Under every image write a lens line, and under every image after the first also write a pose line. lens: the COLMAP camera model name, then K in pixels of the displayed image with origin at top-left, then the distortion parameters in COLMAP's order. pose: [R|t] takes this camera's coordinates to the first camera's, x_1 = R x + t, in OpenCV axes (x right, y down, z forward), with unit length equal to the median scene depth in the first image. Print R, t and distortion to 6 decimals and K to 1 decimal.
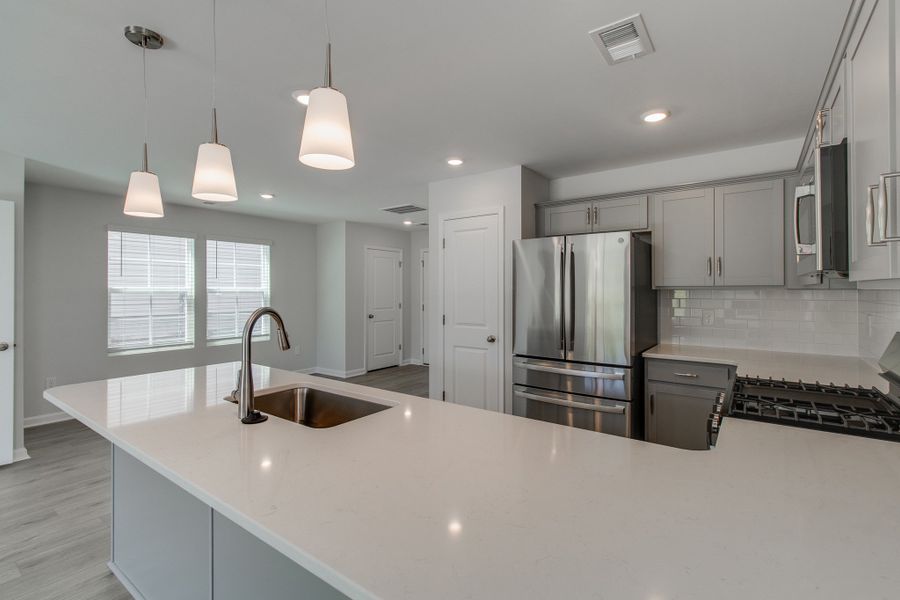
lens RADIAL K [[415.6, 0, 460.3], [0, 415.6, 288.3], [0, 0, 1]] dist [-0.001090, 0.000259]
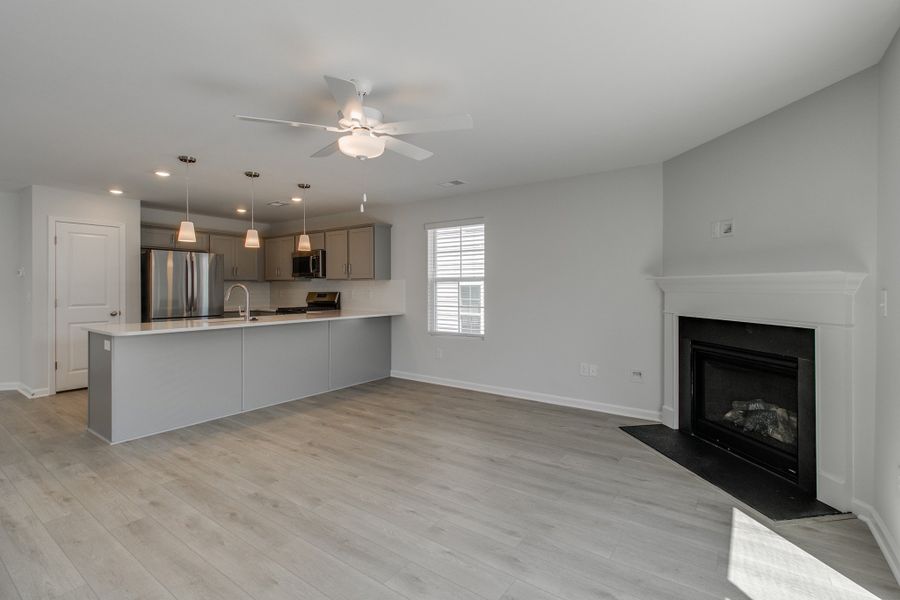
lens RADIAL K [[414.4, 0, 455.8], [0, 414.4, 293.5], [0, 0, 1]] dist [0.003115, -0.000198]
pose [[0.000230, -0.012957, 0.999916, -0.956231], [-0.005229, 0.999902, 0.012958, 0.019229], [-0.999986, -0.005232, 0.000162, -0.129126]]
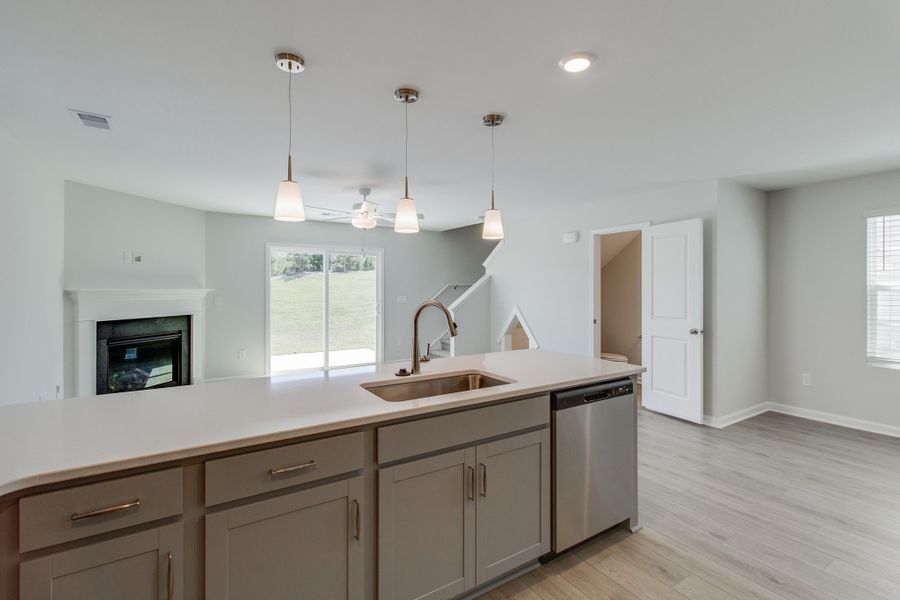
lens RADIAL K [[415.1, 0, 455.6], [0, 415.1, 288.3], [0, 0, 1]] dist [0.003619, 0.000528]
pose [[-0.371349, 0.001234, -0.928493, 0.227472], [0.005499, 0.999985, -0.000871, 0.001674], [0.928477, -0.005429, -0.371350, 0.469964]]
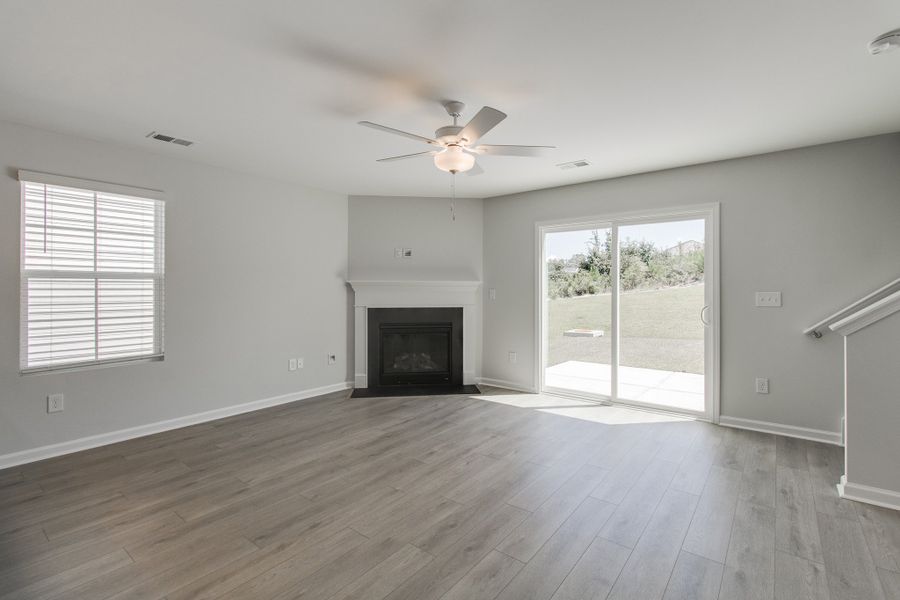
lens RADIAL K [[415.6, 0, 460.3], [0, 415.6, 288.3], [0, 0, 1]] dist [-0.001090, 0.000259]
pose [[-0.999229, 0.001685, 0.039233, -0.531242], [0.001416, 0.999975, -0.006863, 0.023352], [-0.039243, -0.006803, -0.999207, 0.482189]]
